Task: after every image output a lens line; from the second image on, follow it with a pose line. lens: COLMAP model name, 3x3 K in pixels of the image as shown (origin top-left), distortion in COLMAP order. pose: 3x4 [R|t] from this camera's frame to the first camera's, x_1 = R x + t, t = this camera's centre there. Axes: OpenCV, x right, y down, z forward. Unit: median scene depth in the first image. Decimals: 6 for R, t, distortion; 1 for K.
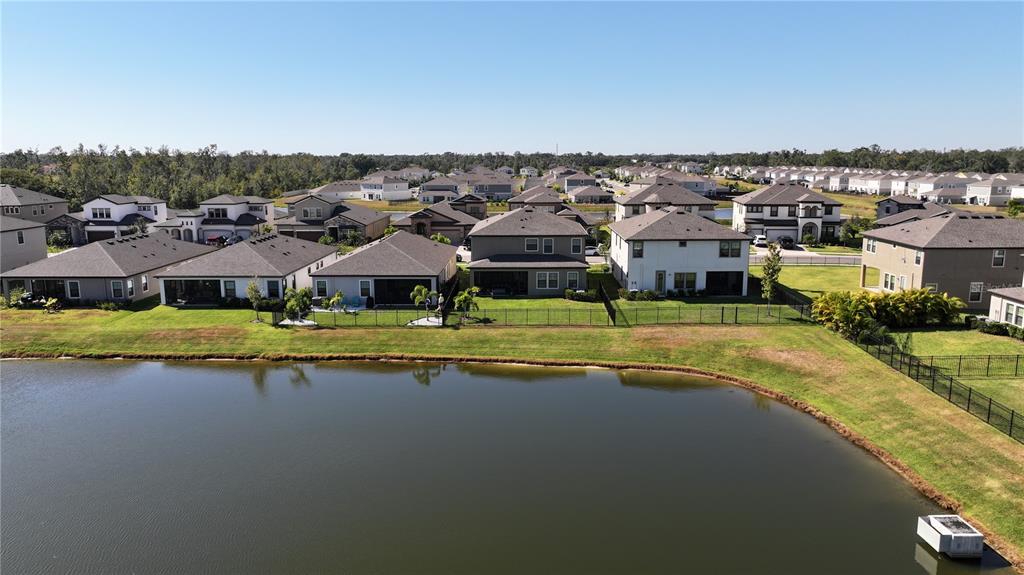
lens RADIAL K [[721.9, 0, 512.0], [0, 721.9, 287.5], [0, 0, 1]] dist [0.000925, 0.009787]
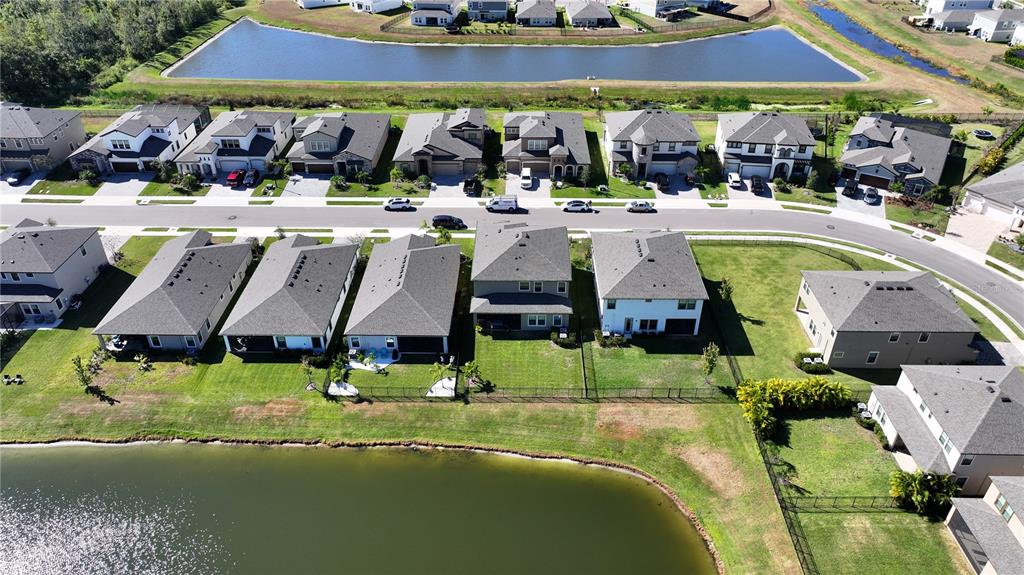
lens RADIAL K [[721.9, 0, 512.0], [0, 721.9, 287.5], [0, 0, 1]] dist [0.000925, 0.009787]
pose [[0.999975, -0.000575, 0.007081, -0.001100], [-0.002297, 0.917034, 0.398802, -0.349314], [-0.006723, -0.398809, 0.917010, -0.064111]]
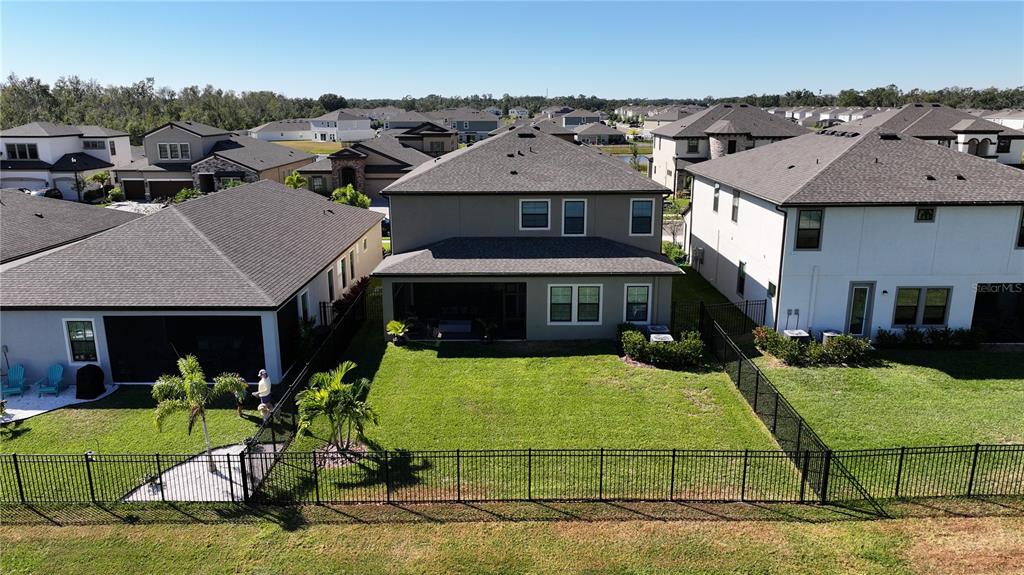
lens RADIAL K [[721.9, 0, 512.0], [0, 721.9, 287.5], [0, 0, 1]] dist [0.000925, 0.009787]
pose [[0.999887, -0.003454, 0.014649, 0.005212], [0.002413, 0.997507, 0.070522, -0.030525], [-0.014856, -0.070478, 0.997403, 0.379869]]
